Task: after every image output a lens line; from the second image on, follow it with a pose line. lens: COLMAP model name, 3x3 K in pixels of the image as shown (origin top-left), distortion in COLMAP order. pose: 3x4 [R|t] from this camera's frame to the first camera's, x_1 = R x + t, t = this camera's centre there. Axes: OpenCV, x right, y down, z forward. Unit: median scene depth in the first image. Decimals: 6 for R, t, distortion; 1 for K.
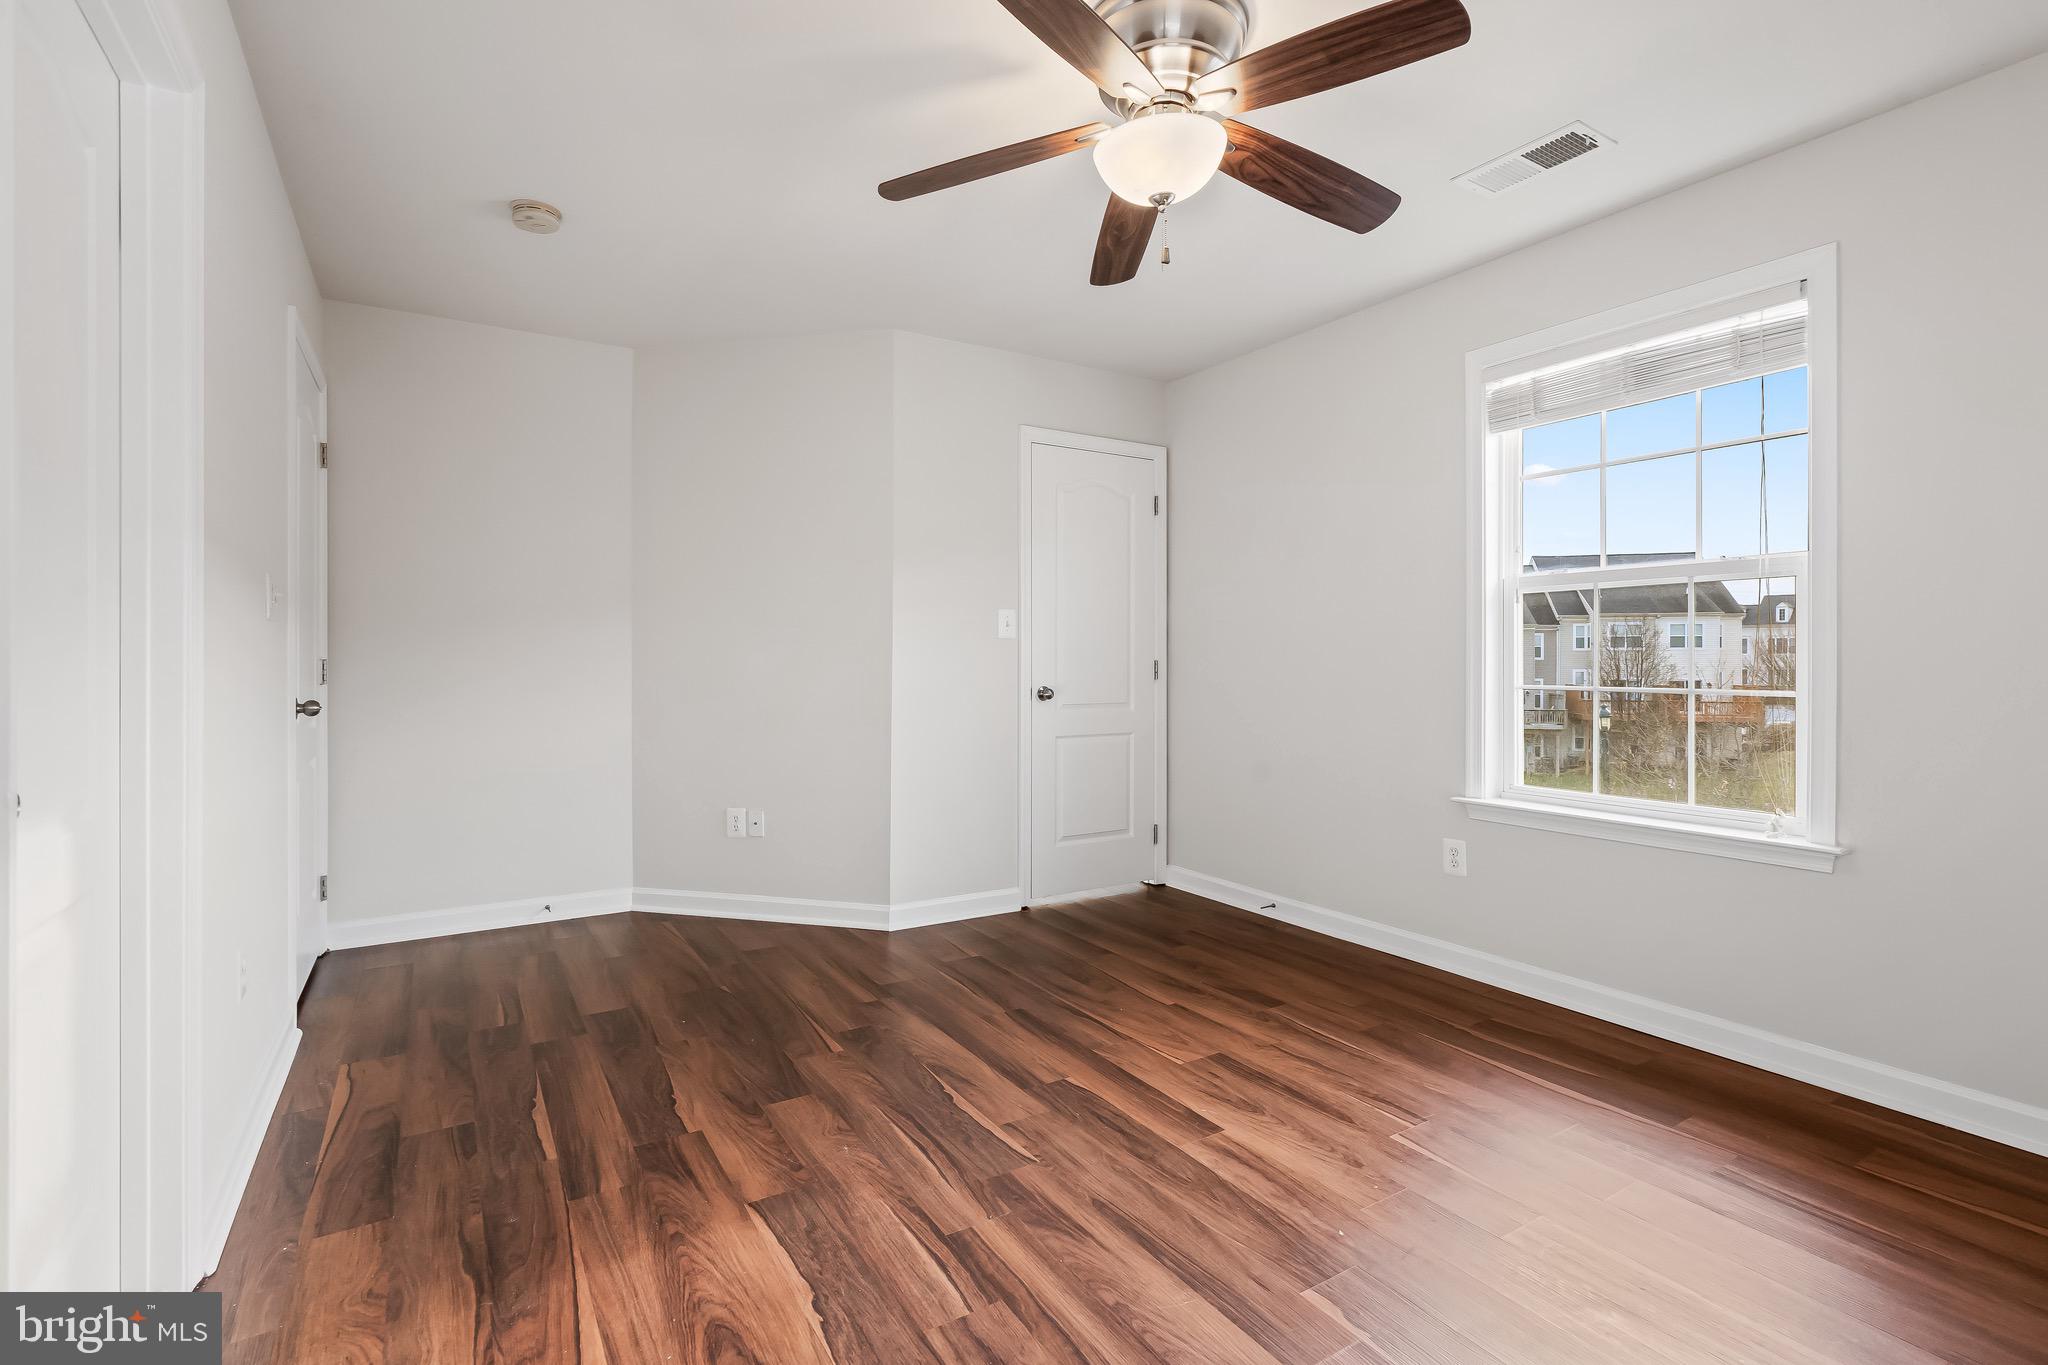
lens RADIAL K [[916.7, 0, 1028.6], [0, 916.7, 667.7], [0, 0, 1]] dist [-0.001154, -0.000078]
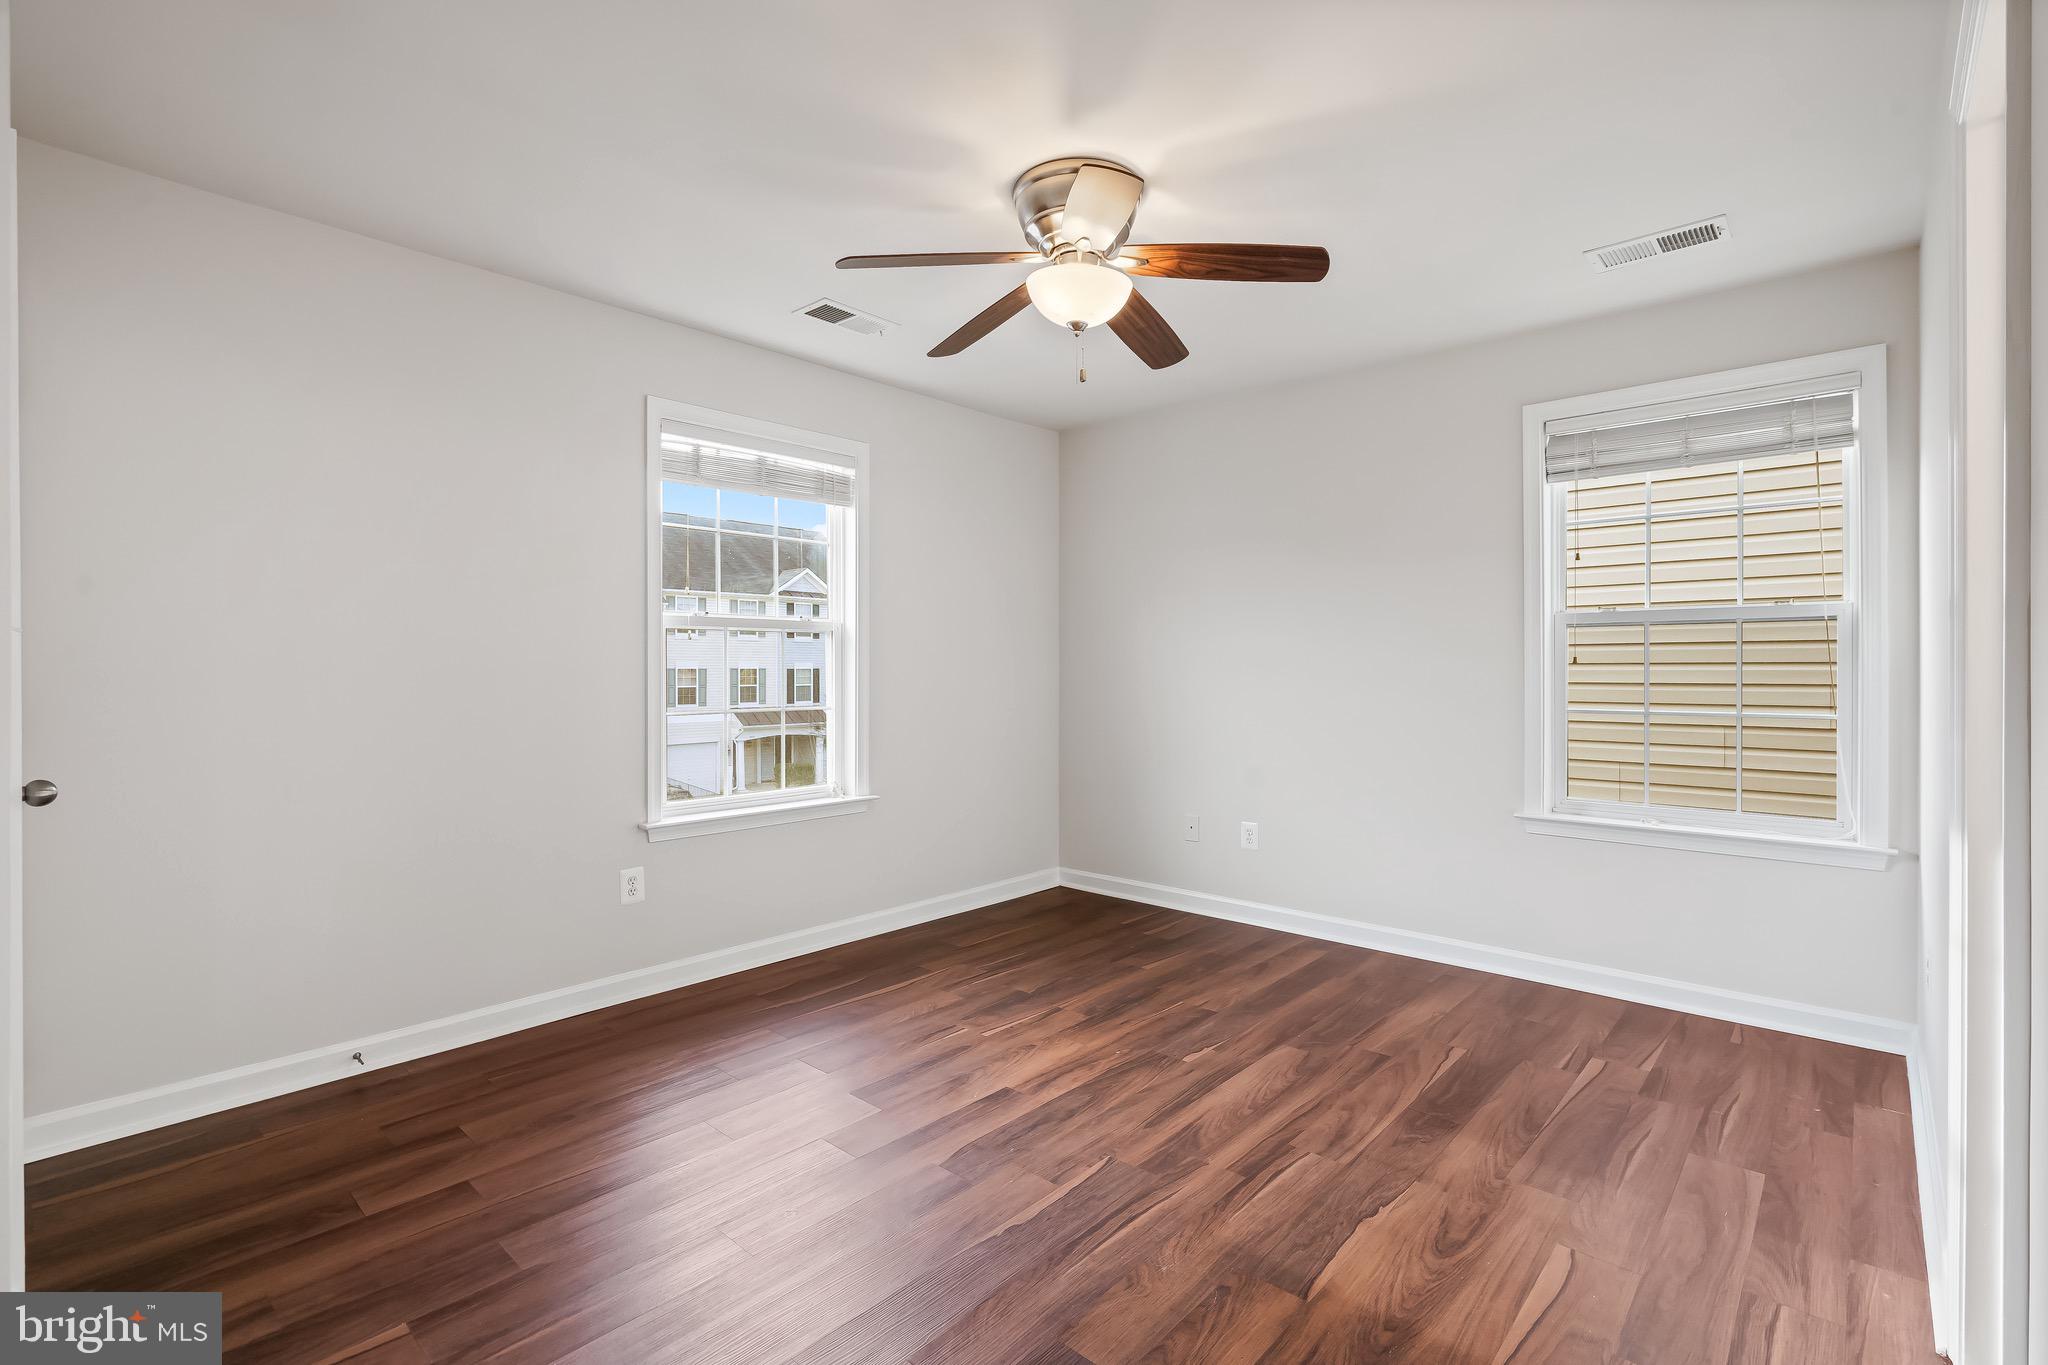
lens RADIAL K [[938.8, 0, 1012.1], [0, 938.8, 675.3], [0, 0, 1]] dist [-0.003706, -0.000300]
pose [[-0.254288, -0.006127, 0.967109, -1.032428], [0.008775, 0.999924, 0.008642, -0.048805], [-0.967089, 0.010684, -0.254215, 1.376073]]
